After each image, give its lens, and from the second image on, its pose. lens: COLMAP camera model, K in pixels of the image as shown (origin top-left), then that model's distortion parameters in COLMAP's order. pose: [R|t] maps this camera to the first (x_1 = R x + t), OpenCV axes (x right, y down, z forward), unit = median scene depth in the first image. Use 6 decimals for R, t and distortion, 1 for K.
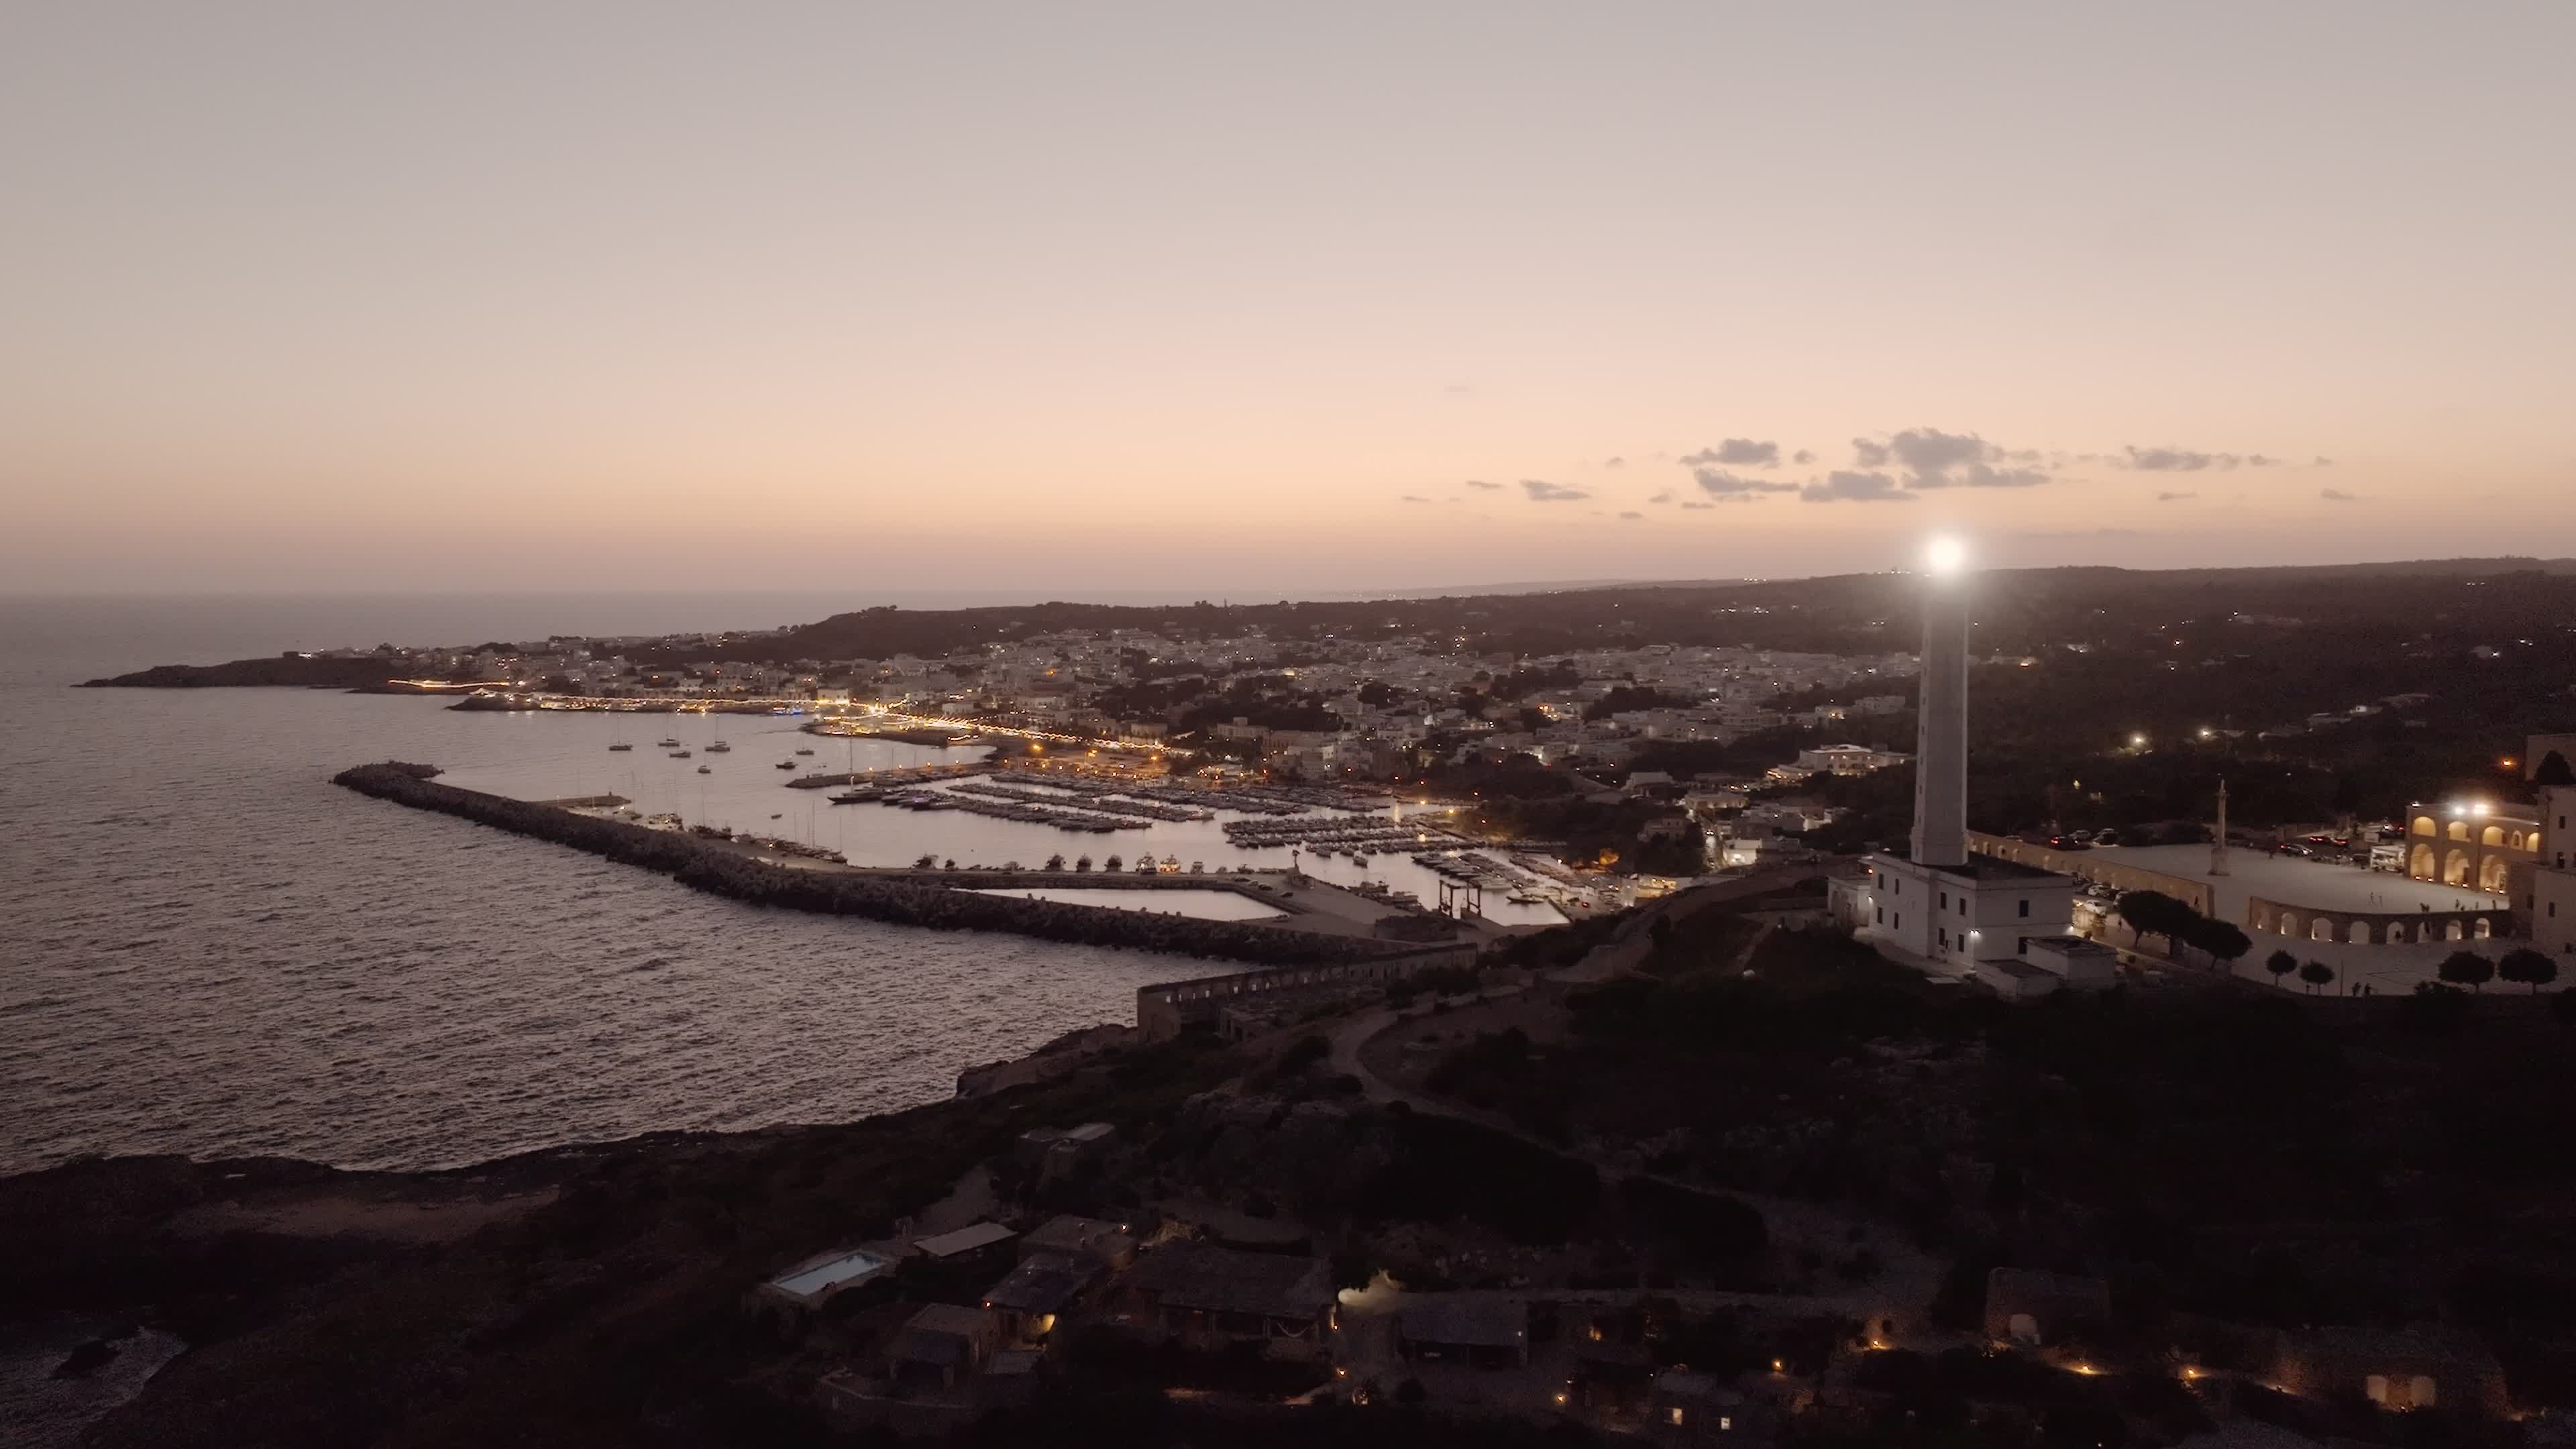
lens RADIAL K [[1807.9, 0, 1288.0], [0, 1807.9, 724.5], [0, 0, 1]] dist [0.002027, 0.007921]
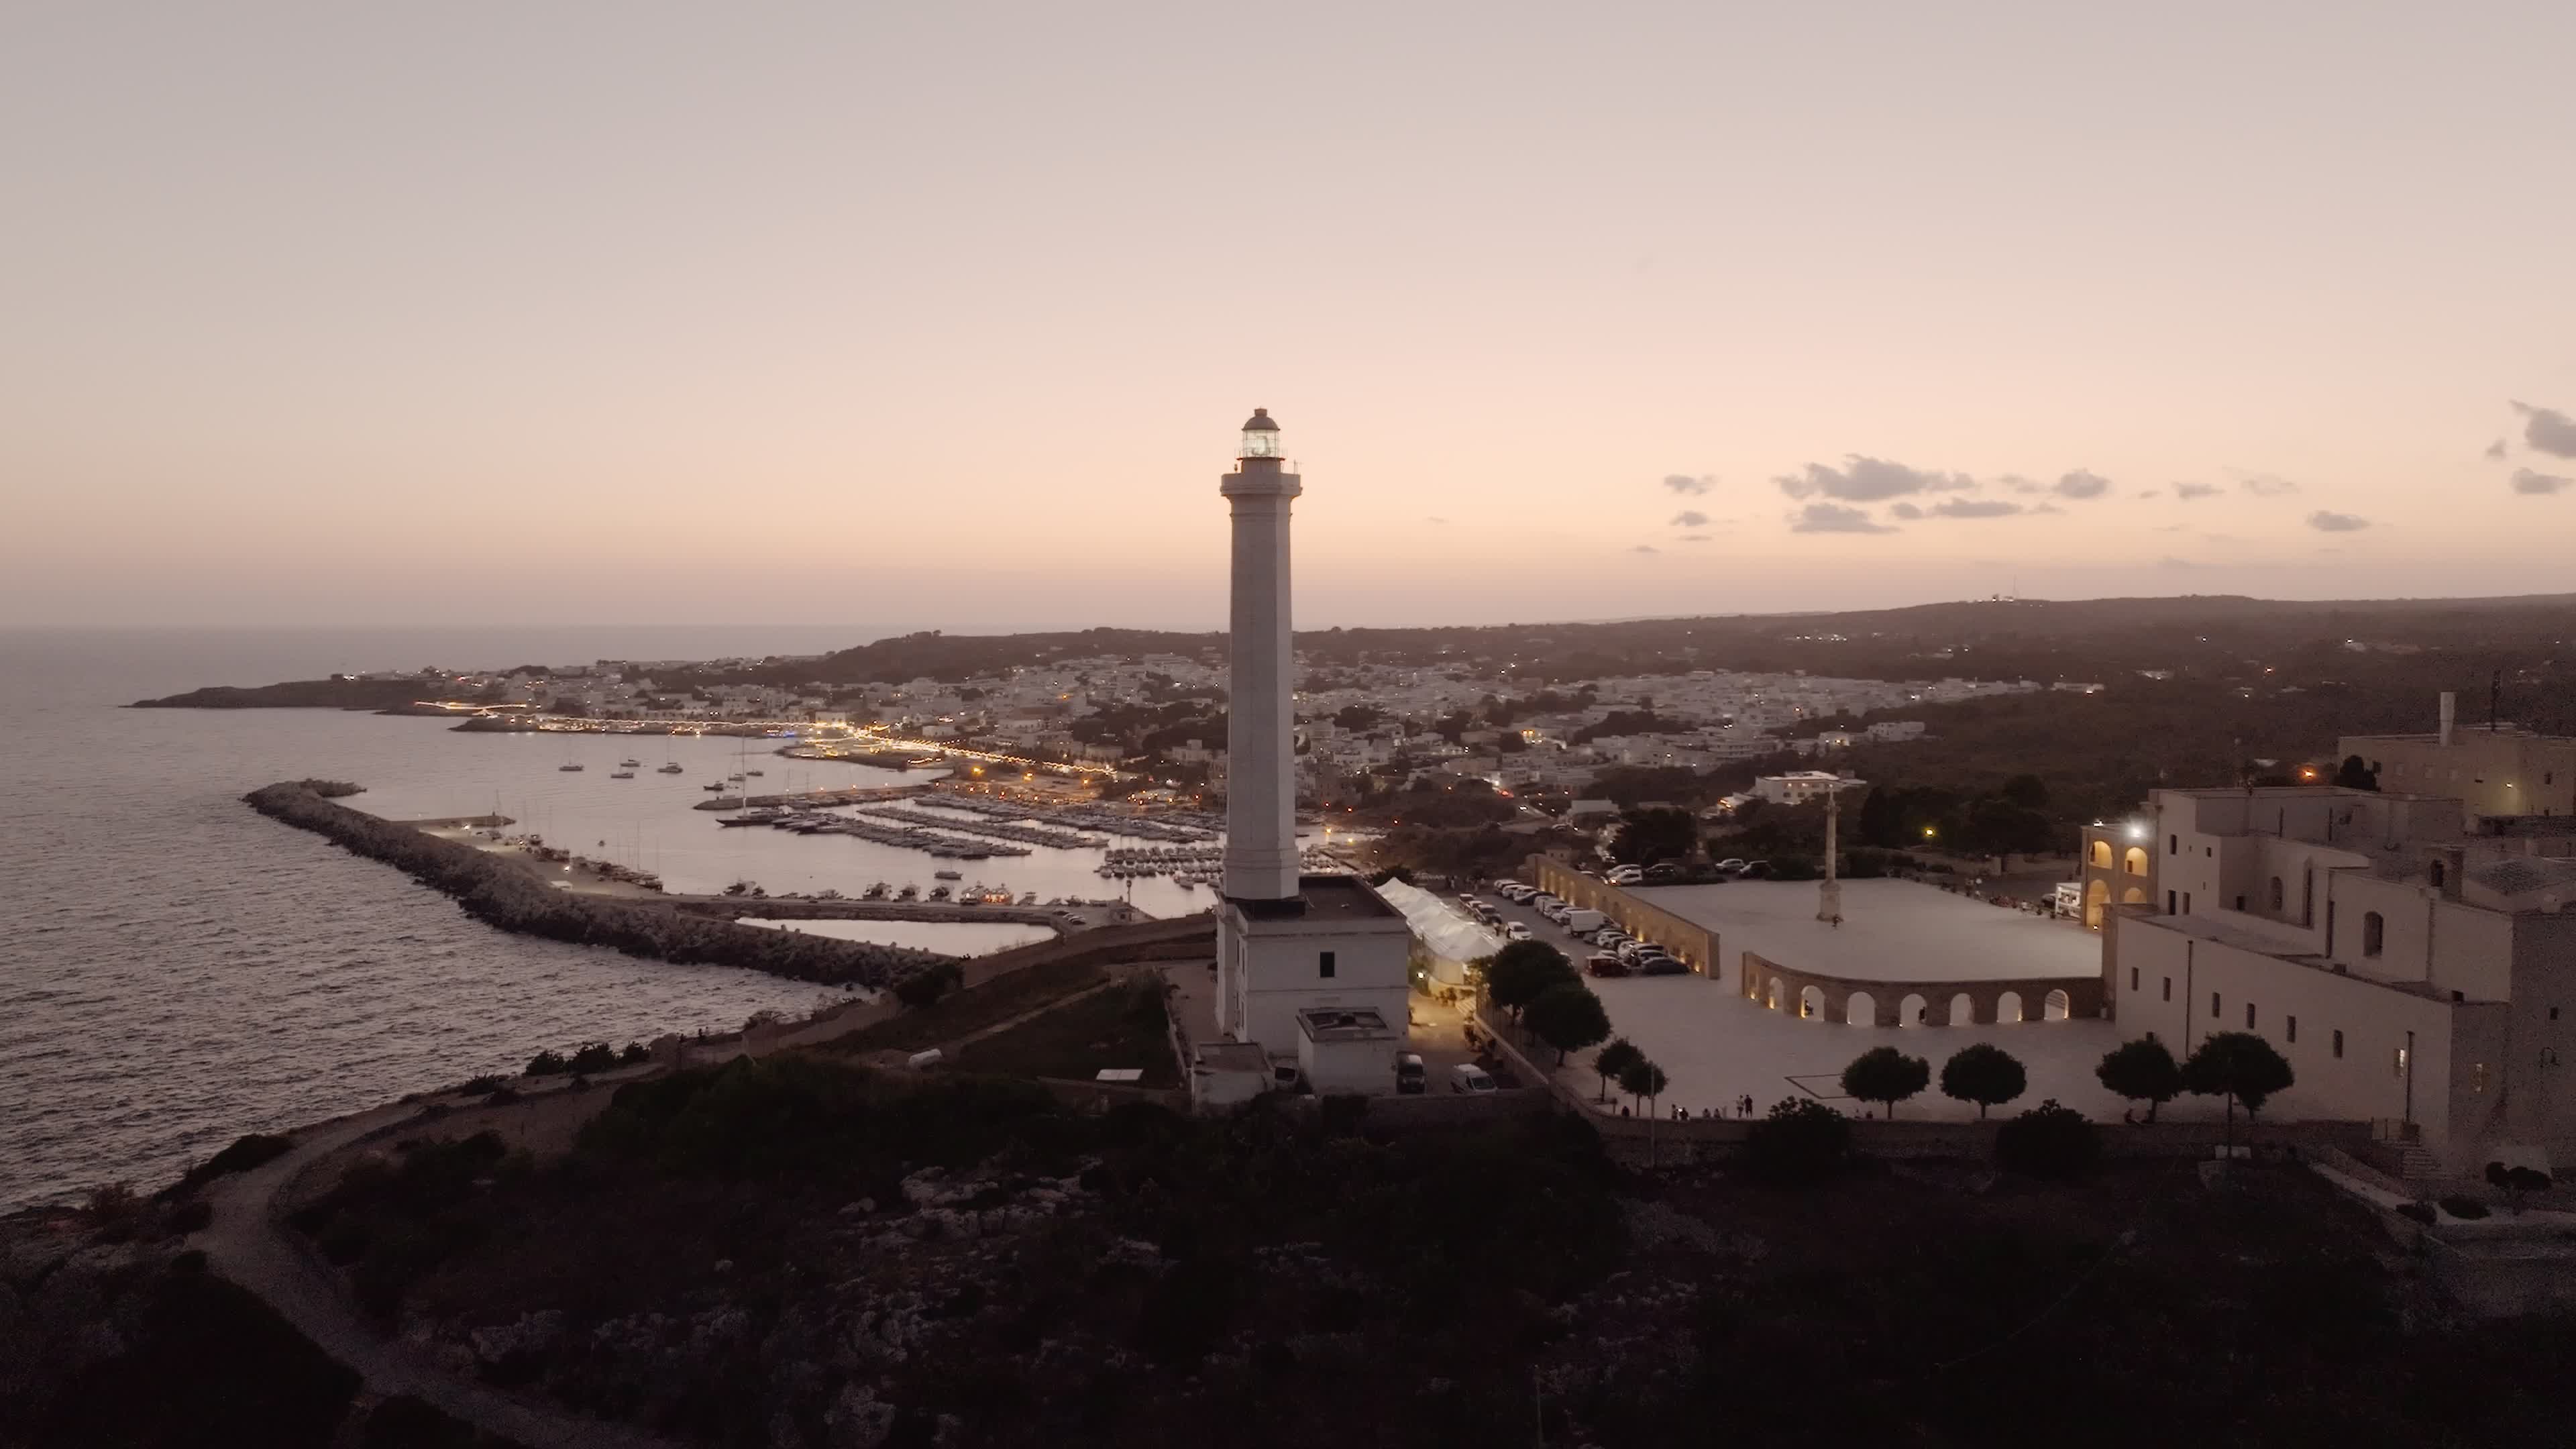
lens RADIAL K [[1806.0, 0, 1288.0], [0, 1806.0, 724.5], [0, 0, 1]] dist [0.007076, -0.000744]
pose [[0.997417, 0.005823, -0.071593, 0.097396], [-0.007183, 0.999798, -0.018746, 0.005714], [0.071469, 0.019212, 0.997258, 0.073870]]
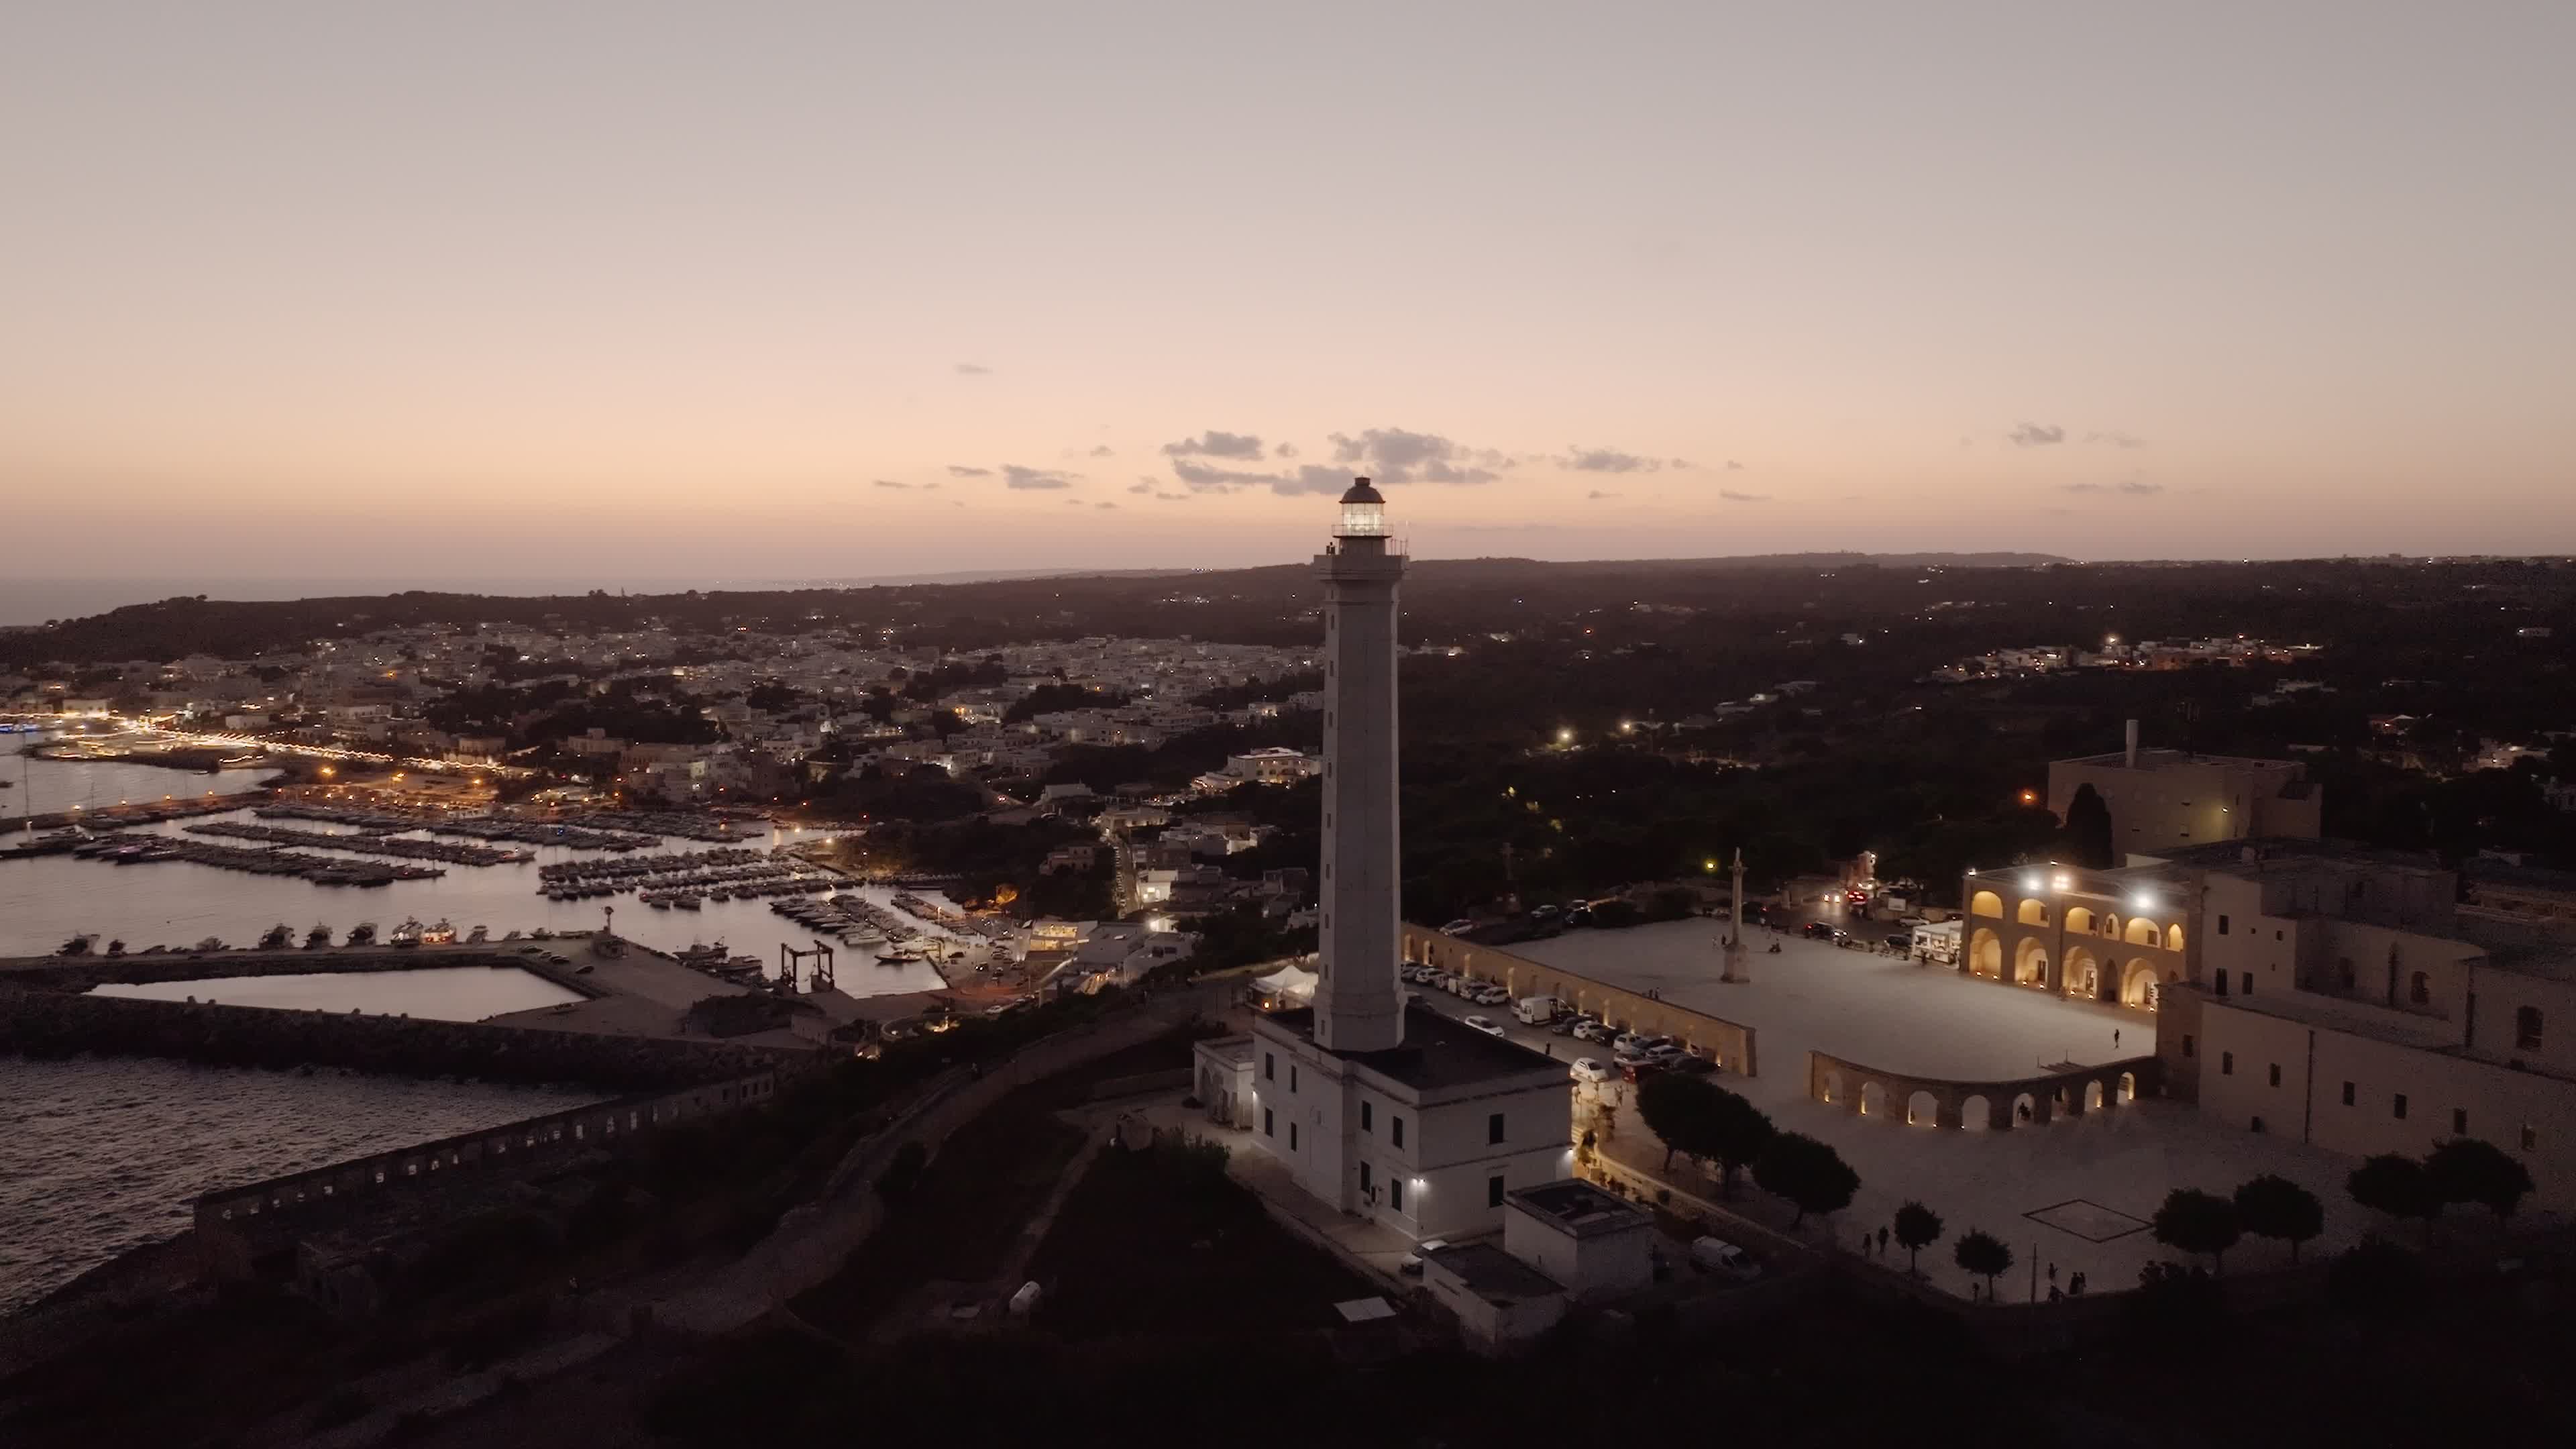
lens RADIAL K [[1806.0, 0, 1288.0], [0, 1806.0, 724.5], [0, 0, 1]] dist [0.007076, -0.000744]
pose [[0.955943, -0.021425, 0.292769, 0.038933], [0.019659, 0.999766, 0.008975, -0.007652], [-0.292893, -0.002824, 0.956141, 0.103125]]
